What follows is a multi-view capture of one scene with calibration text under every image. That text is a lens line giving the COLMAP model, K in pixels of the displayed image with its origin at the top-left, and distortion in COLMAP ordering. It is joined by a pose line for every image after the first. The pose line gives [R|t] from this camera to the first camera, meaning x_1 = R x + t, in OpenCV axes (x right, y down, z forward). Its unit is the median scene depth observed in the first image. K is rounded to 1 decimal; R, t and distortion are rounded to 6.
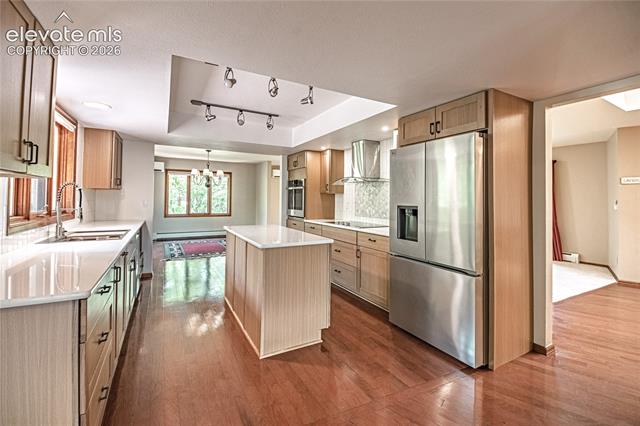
lens RADIAL K [[273.6, 0, 327.8], [0, 273.6, 193.9], [0, 0, 1]] dist [0.005149, -0.005320]
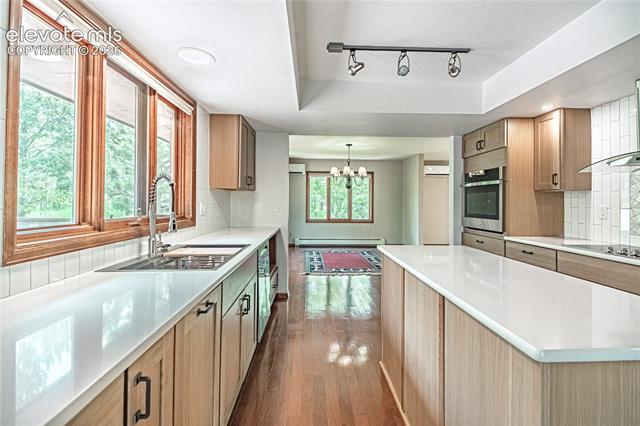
lens RADIAL K [[287.8, 0, 323.4], [0, 287.8, 200.5], [0, 0, 1]] dist [0.012030, -0.000866]
pose [[0.881505, -0.008303, -0.472102, -0.199412], [0.012229, 0.999911, 0.005249, 0.013546], [0.472016, -0.010401, 0.881528, 0.412937]]
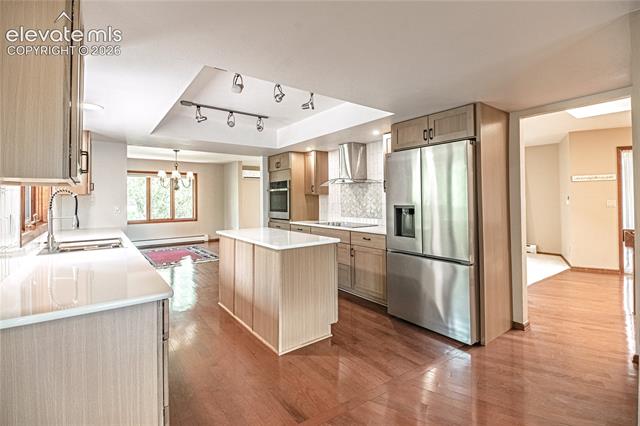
lens RADIAL K [[287.8, 0, 329.1], [0, 287.8, 196.0], [0, 0, 1]] dist [0.012030, -0.000866]
pose [[0.990073, -0.019187, 0.139238, -0.133667], [0.018104, 0.999795, 0.009040, -0.008304], [-0.139383, -0.006429, 0.990218, -0.076121]]
